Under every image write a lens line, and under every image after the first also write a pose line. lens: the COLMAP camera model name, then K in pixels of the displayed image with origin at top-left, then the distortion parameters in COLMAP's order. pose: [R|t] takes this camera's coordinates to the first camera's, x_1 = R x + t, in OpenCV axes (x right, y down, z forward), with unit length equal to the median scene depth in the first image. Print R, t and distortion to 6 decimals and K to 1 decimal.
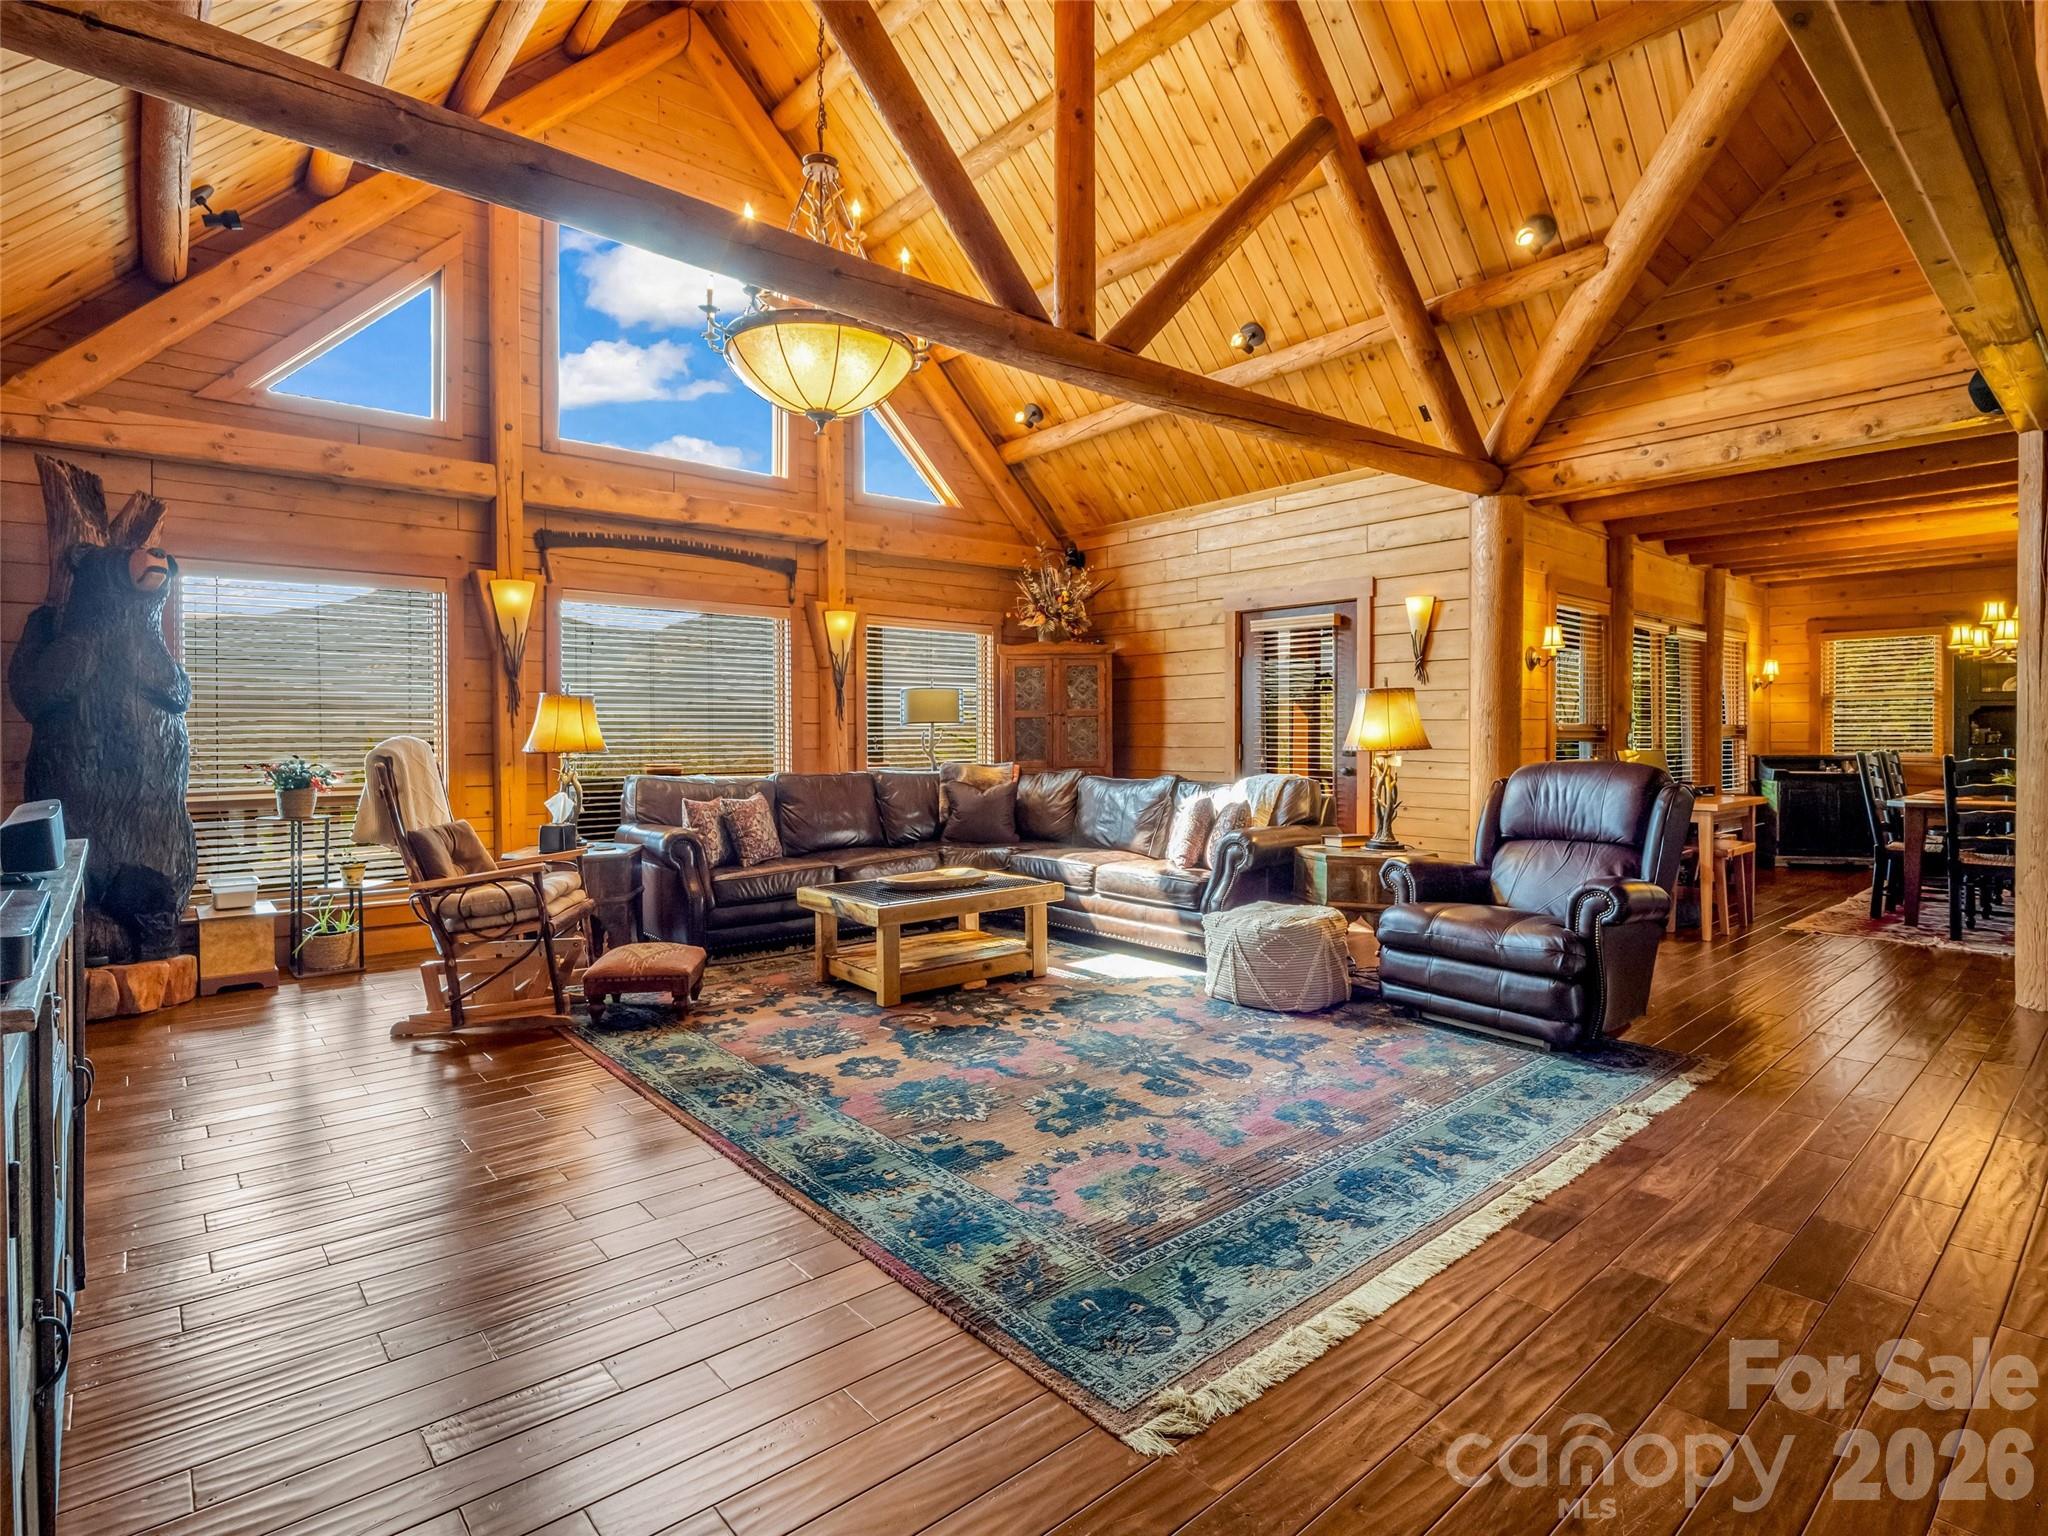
lens RADIAL K [[1024.0, 0, 1013.9], [0, 1024.0, 754.9], [0, 0, 1]] dist [-0.004663, -0.001084]
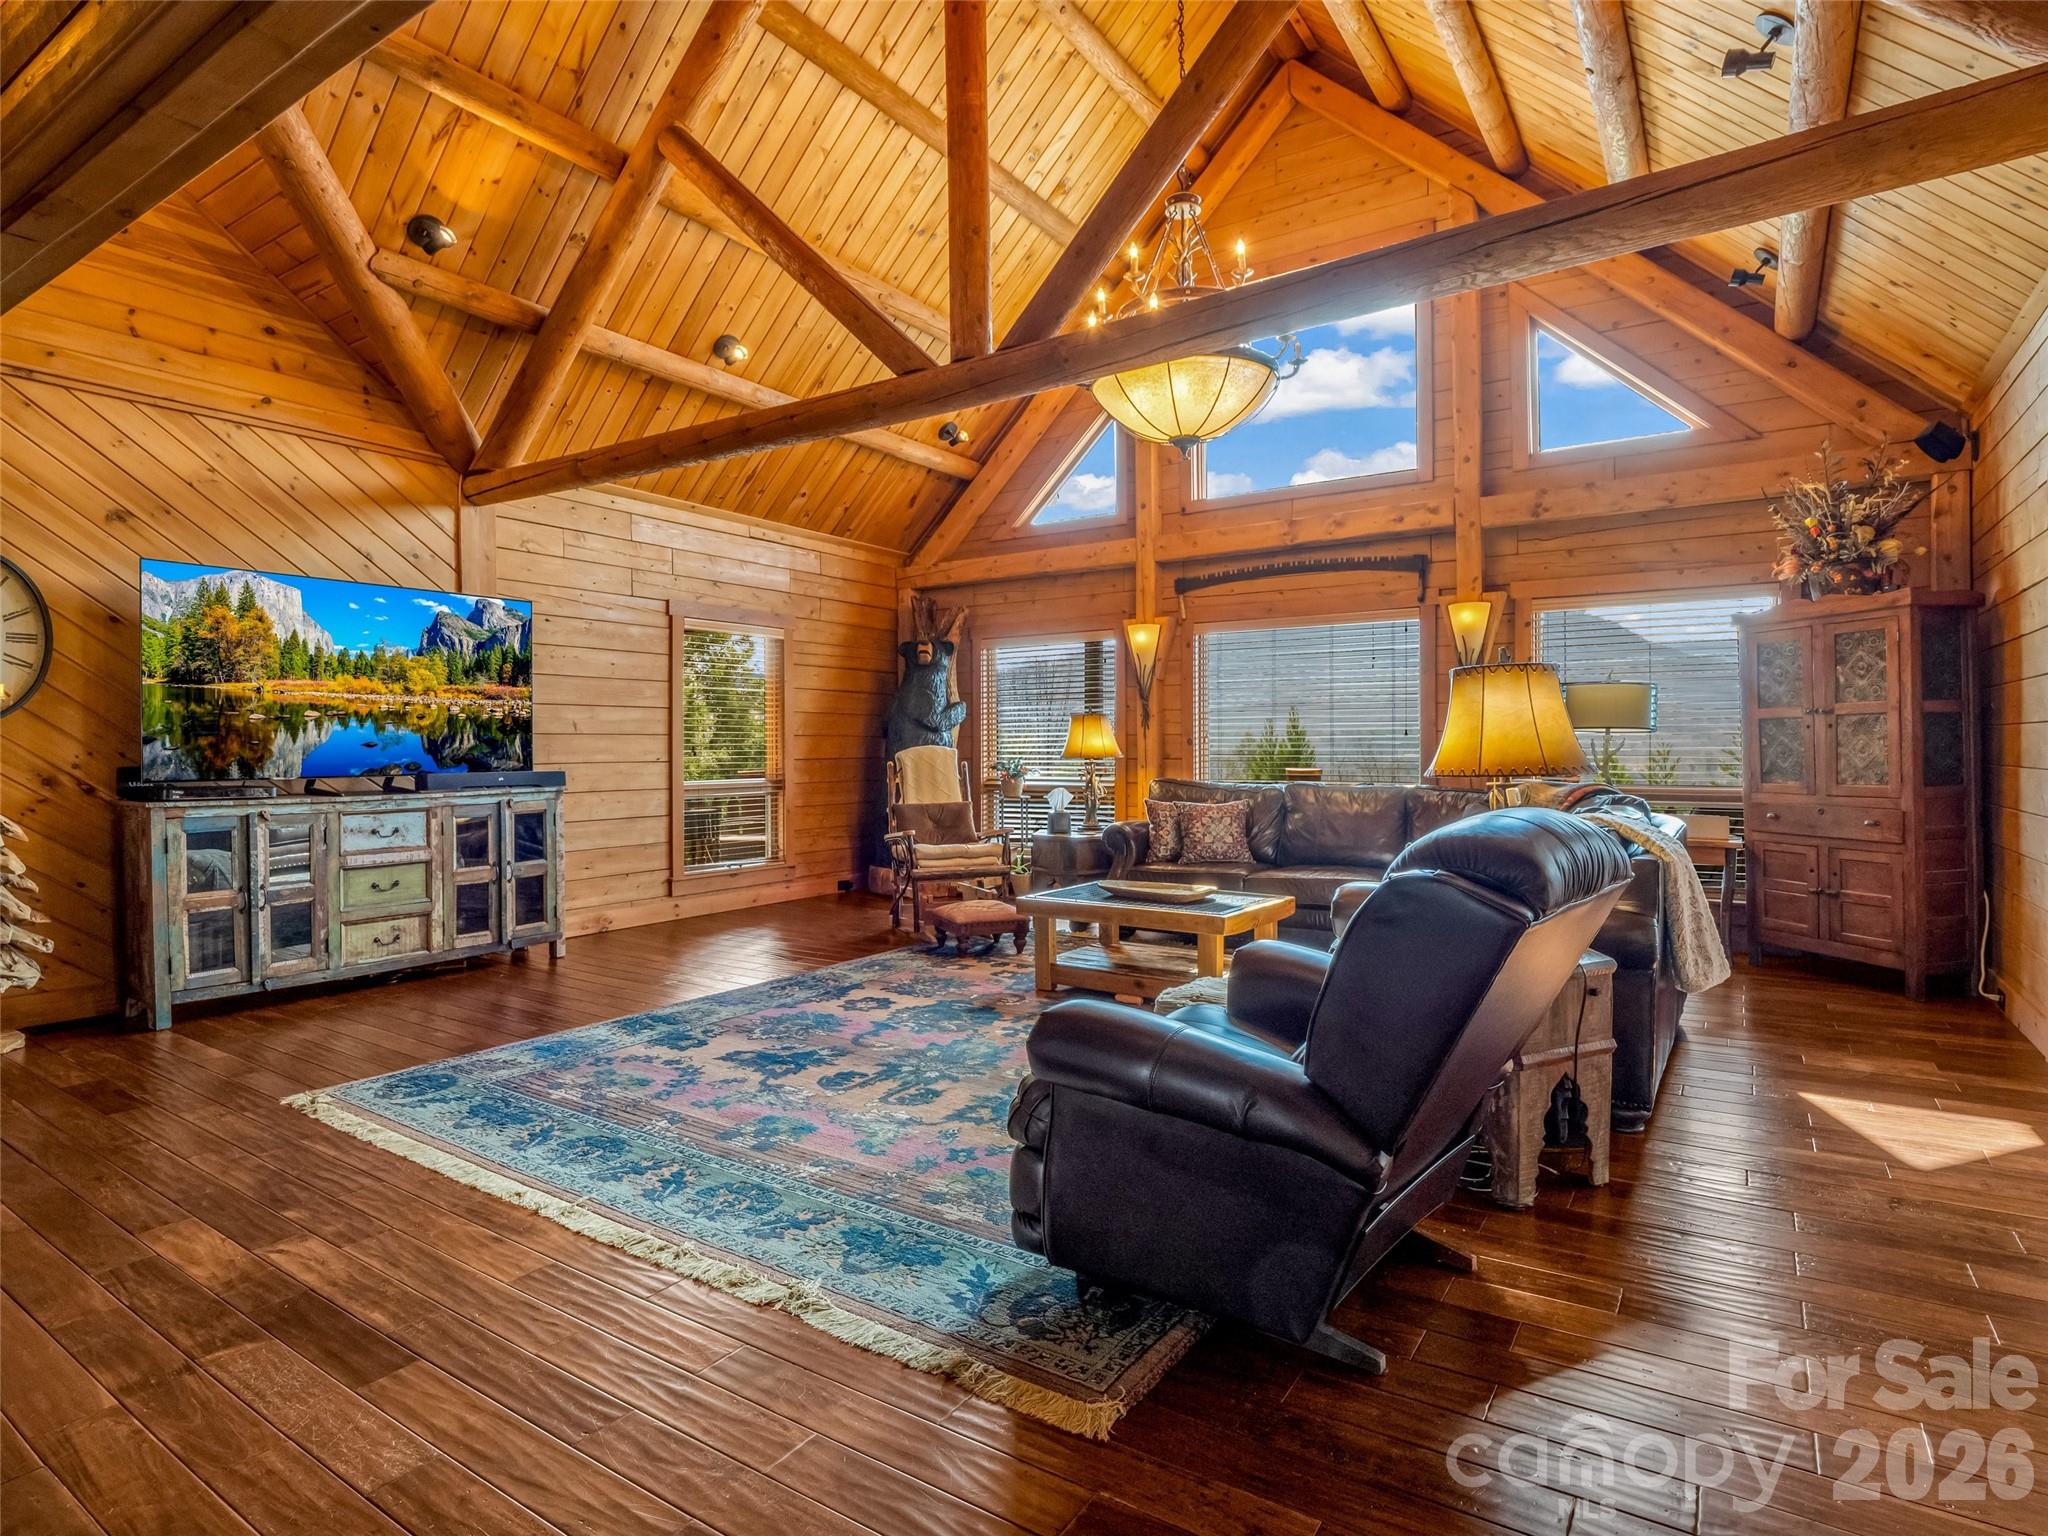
lens RADIAL K [[1024.0, 0, 1043.3], [0, 1024.0, 753.4], [0, 0, 1]] dist [-0.004663, -0.001084]
pose [[0.295914, 0.001450, -0.955213, 1.098303], [-0.022493, 0.999732, -0.005450, -0.001961], [0.954950, 0.023099, 0.295868, 0.810129]]
